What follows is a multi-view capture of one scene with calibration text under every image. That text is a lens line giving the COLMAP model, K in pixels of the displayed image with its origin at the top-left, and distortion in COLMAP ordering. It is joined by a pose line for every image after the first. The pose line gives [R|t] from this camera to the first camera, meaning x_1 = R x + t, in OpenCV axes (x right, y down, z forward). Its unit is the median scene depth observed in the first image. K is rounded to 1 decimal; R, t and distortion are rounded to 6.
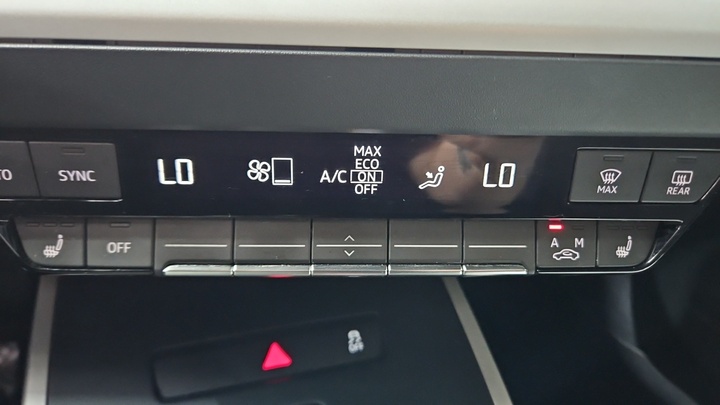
lens RADIAL K [[500.1, 0, 360.0], [0, 500.1, 202.5], [0, 0, 1]] dist [0.004039, 0.000679]
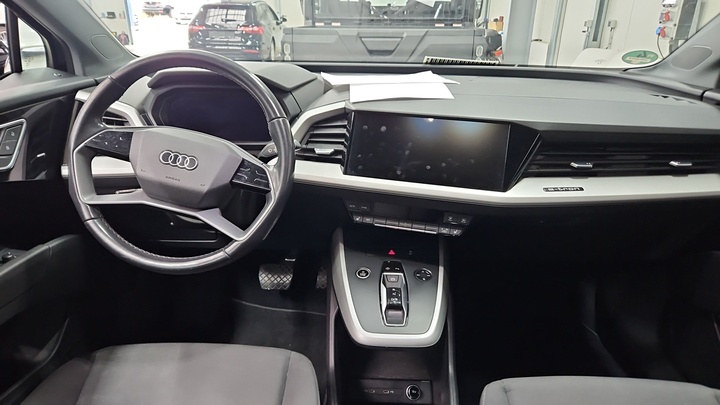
lens RADIAL K [[500.1, 0, 360.0], [0, 500.1, 202.5], [0, 0, 1]] dist [0.004039, 0.000679]
pose [[0.957990, 0.112303, -0.263901, 0.994242], [-0.128229, 0.990774, -0.043862, 0.157087], [0.256540, 0.075859, 0.963552, -4.854555]]
